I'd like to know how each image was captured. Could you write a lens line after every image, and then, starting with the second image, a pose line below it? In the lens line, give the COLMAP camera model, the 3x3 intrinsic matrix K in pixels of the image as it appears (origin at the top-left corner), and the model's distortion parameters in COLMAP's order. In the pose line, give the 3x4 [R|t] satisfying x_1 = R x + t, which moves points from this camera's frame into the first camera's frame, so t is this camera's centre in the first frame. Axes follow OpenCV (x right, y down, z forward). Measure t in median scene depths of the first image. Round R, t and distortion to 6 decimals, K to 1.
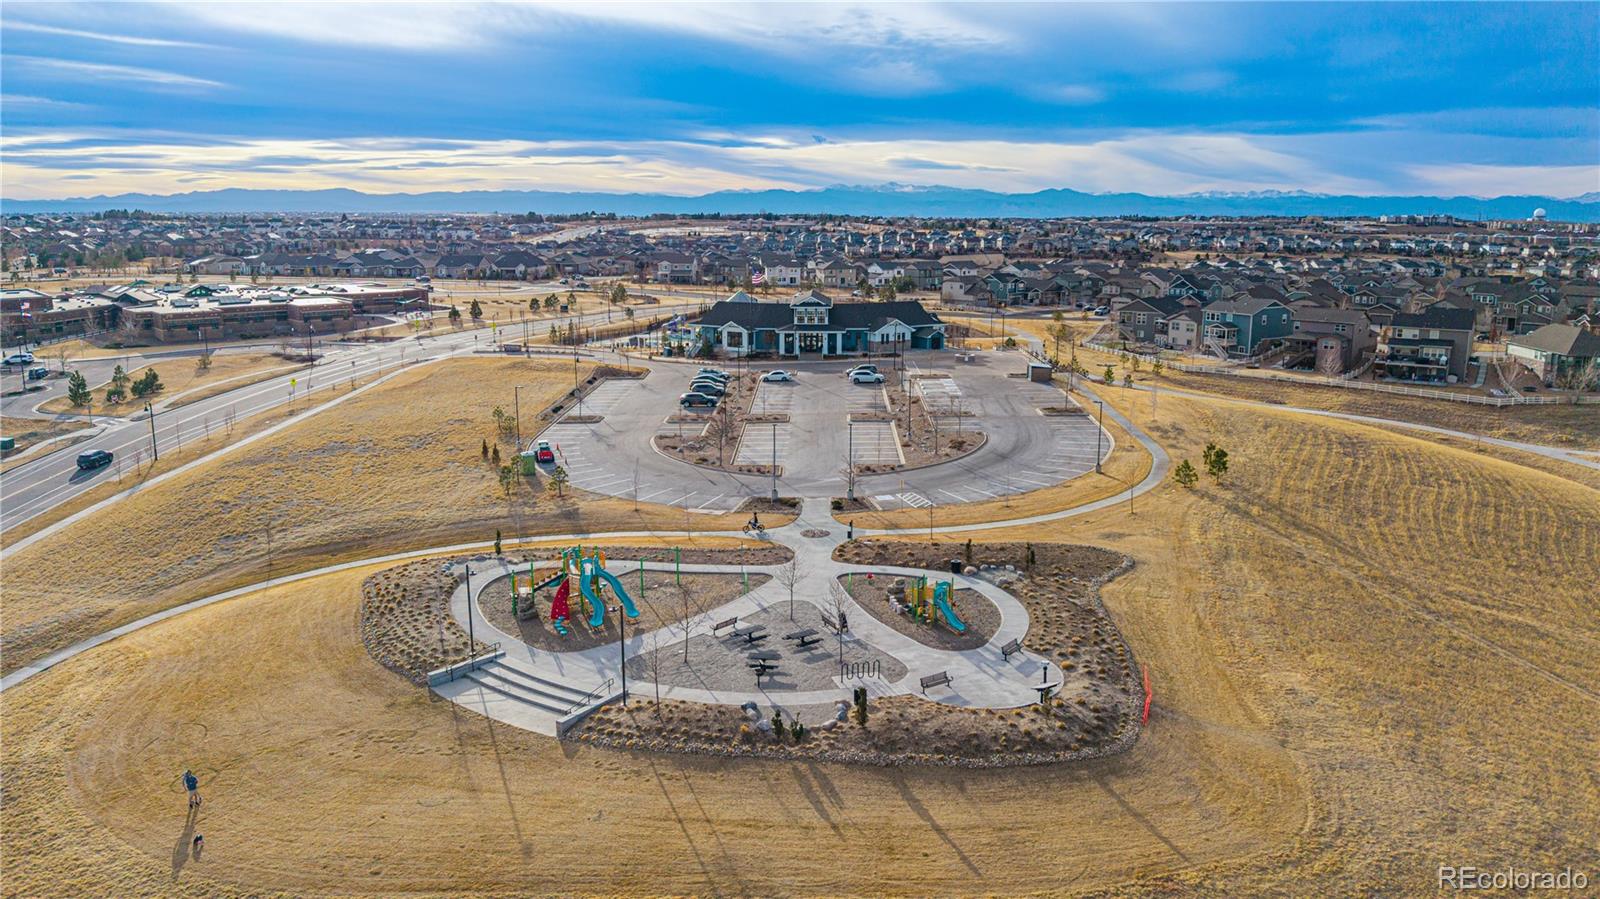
lens RADIAL K [[1146.1, 0, 800.0], [0, 1146.1, 449.5], [0, 0, 1]] dist [-0.067806, -0.029992]
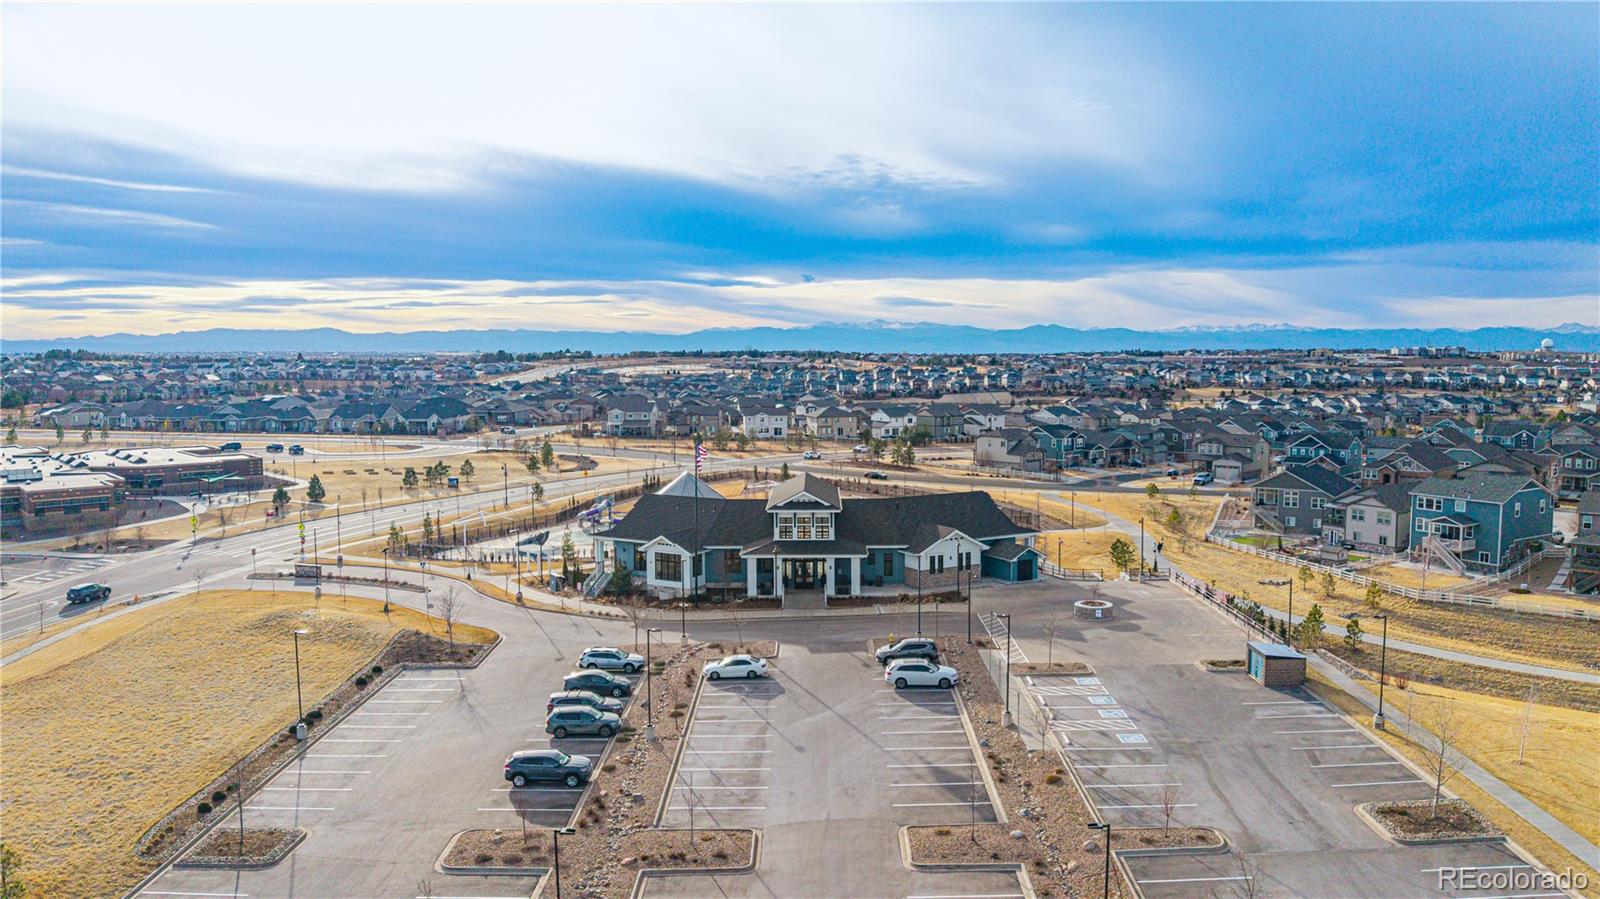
lens RADIAL K [[1147.9, 0, 800.0], [0, 1147.9, 449.5], [0, 0, 1]] dist [-0.152363, 0.000074]
pose [[0.999926, -0.006834, 0.010041, 0.000553], [0.007965, 0.993061, -0.117328, -0.021031], [-0.009170, 0.117399, 0.993043, 0.105174]]
